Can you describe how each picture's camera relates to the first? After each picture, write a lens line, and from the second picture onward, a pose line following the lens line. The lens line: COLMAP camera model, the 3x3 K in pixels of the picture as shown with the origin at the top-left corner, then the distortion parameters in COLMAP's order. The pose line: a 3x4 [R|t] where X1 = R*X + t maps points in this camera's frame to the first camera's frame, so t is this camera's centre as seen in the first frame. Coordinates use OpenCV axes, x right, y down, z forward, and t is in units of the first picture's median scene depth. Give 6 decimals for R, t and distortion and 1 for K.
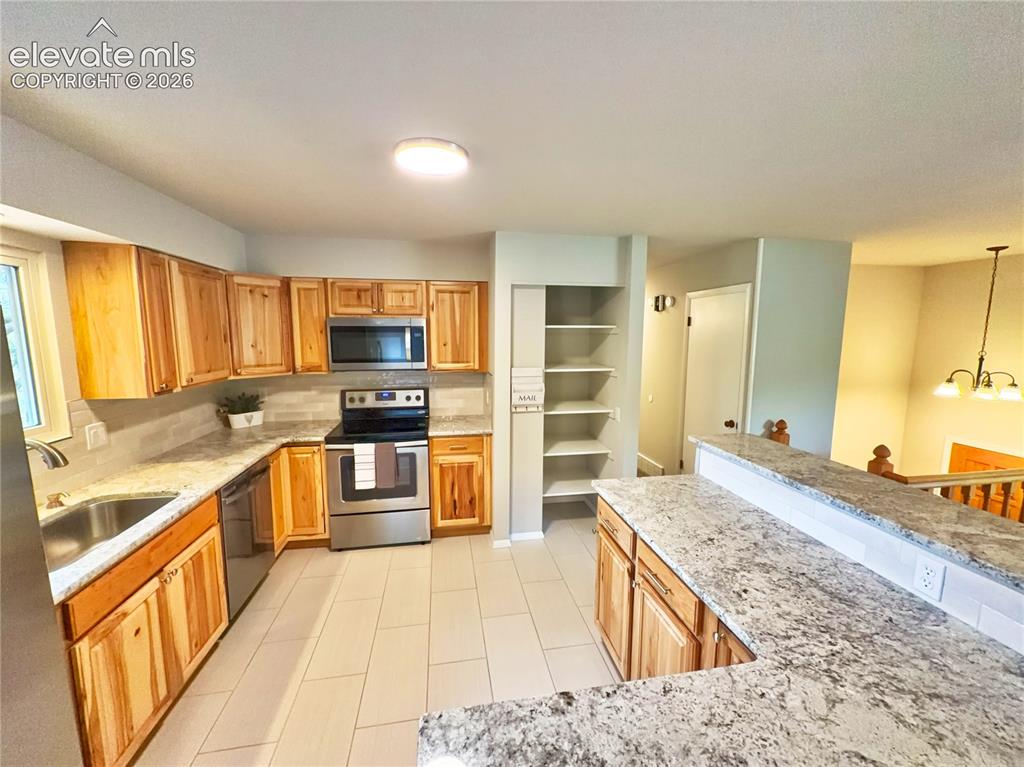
lens RADIAL K [[407.9, 0, 513.3], [0, 407.9, 383.2], [0, 0, 1]] dist [0.000246, -0.000421]
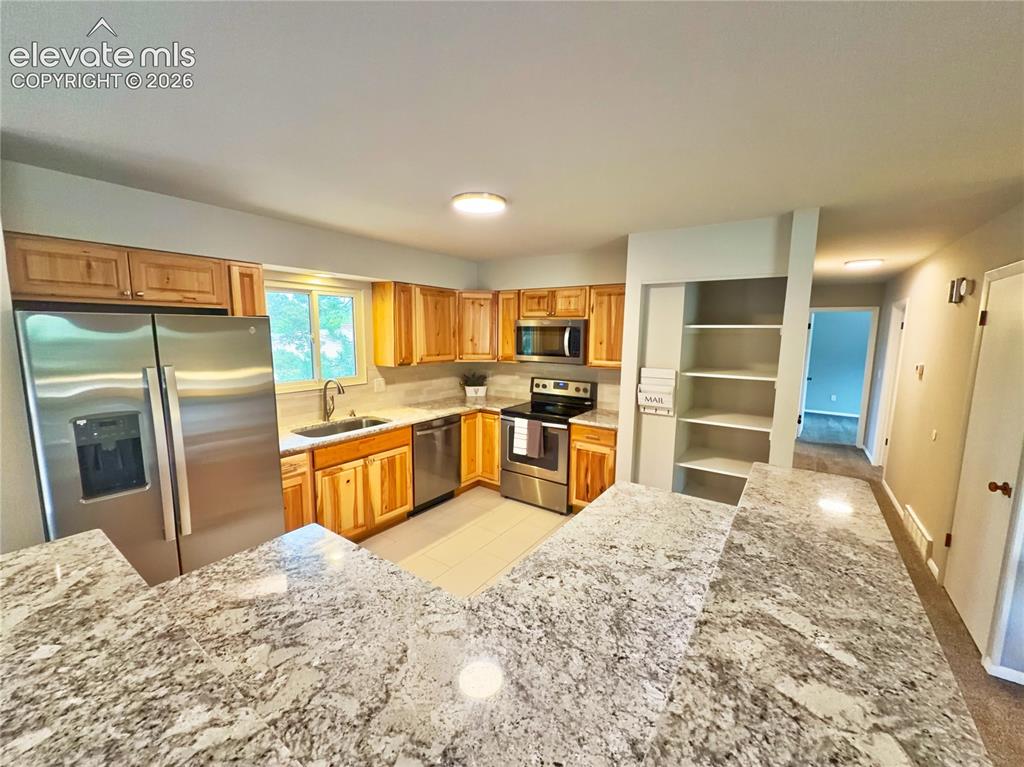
lens RADIAL K [[407.9, 0, 512.5], [0, 407.9, 384.1], [0, 0, 1]] dist [0.000246, -0.000421]
pose [[0.706221, 0.097708, -0.701216, 0.486868], [-0.097641, 0.994408, 0.040223, -0.007076], [0.701226, 0.040061, 0.711813, 0.067573]]
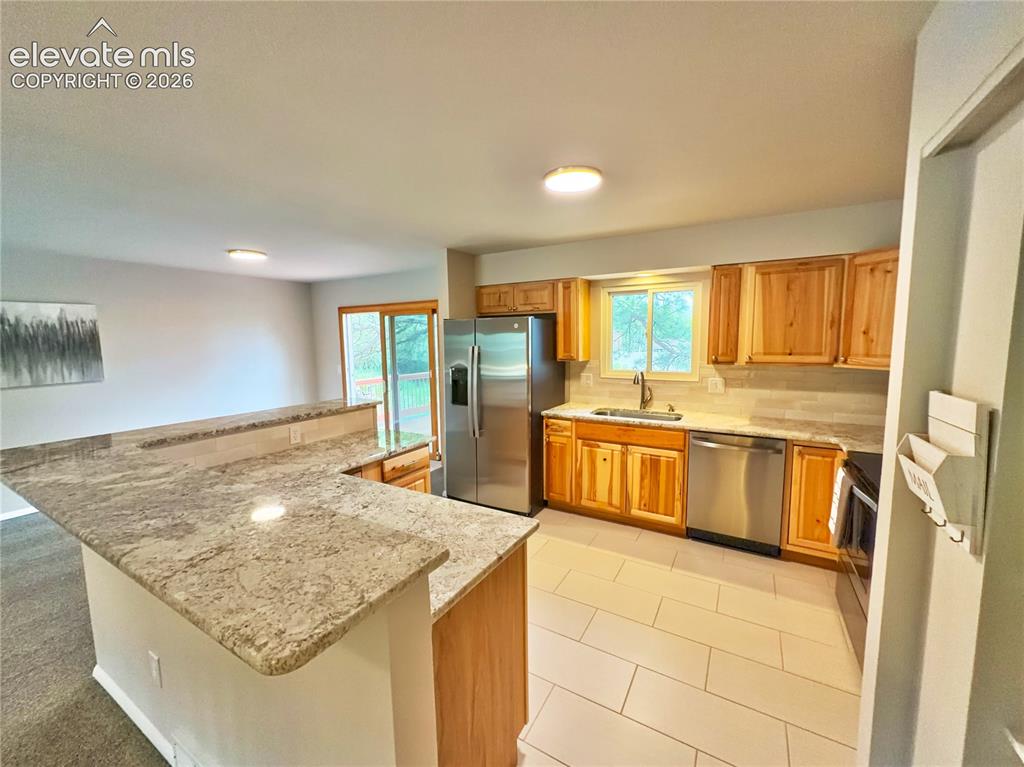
lens RADIAL K [[407.9, 0, 512.4], [0, 407.9, 382.3], [0, 0, 1]] dist [0.000246, -0.000421]
pose [[-0.648880, 0.084842, -0.756146, 0.512869], [-0.086791, 0.979025, 0.184328, -0.079566], [0.755925, 0.185233, -0.627907, 0.962320]]
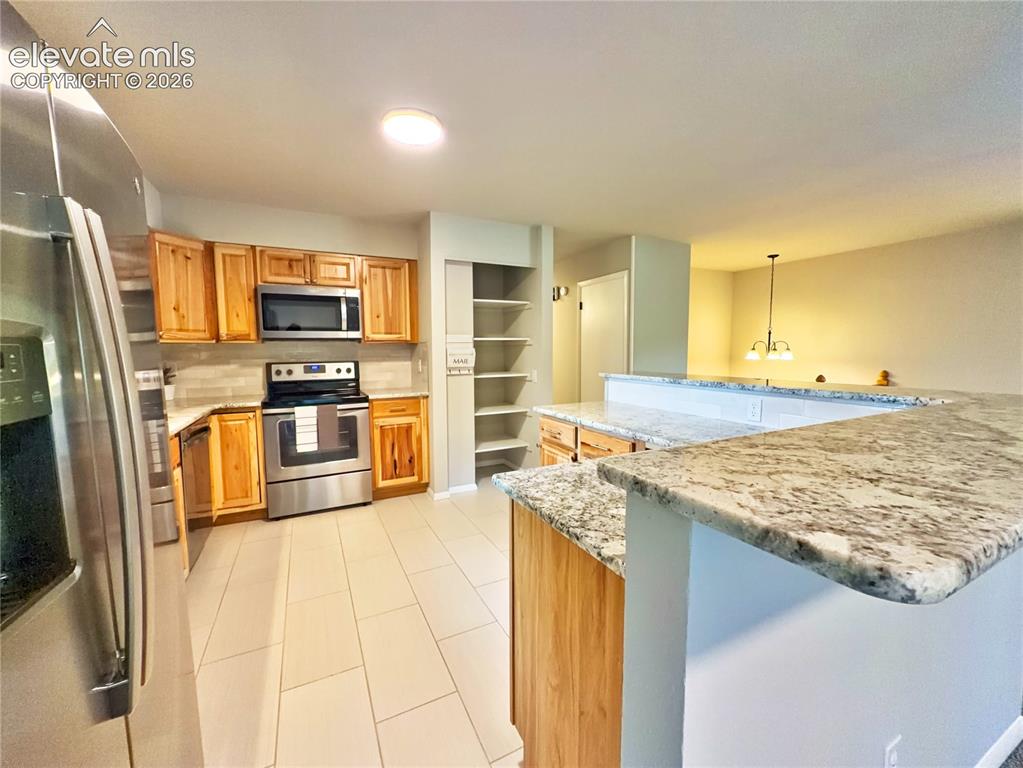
lens RADIAL K [[407.9, 0, 514.2], [0, 407.9, 383.2], [0, 0, 1]] dist [-0.001774, 0.000426]
pose [[0.956775, -0.035475, 0.288659, -0.155734], [0.048062, 0.998172, -0.036634, 0.149549], [-0.286832, 0.048924, 0.956731, -0.123654]]
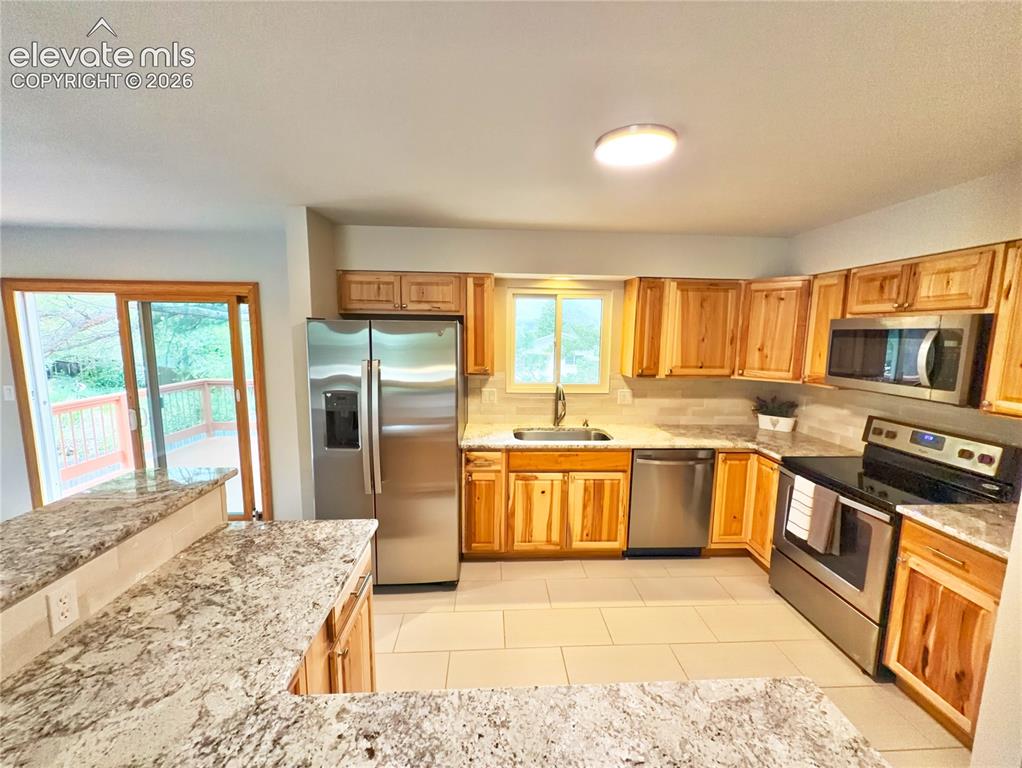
lens RADIAL K [[407.5, 0, 511.0], [0, 407.5, 382.7], [0, 0, 1]] dist [-0.001774, 0.000426]
pose [[-0.123334, 0.120008, -0.985082, 0.442107], [-0.138453, 0.980871, 0.136829, -0.060491], [0.982659, 0.153264, -0.104359, 0.486109]]
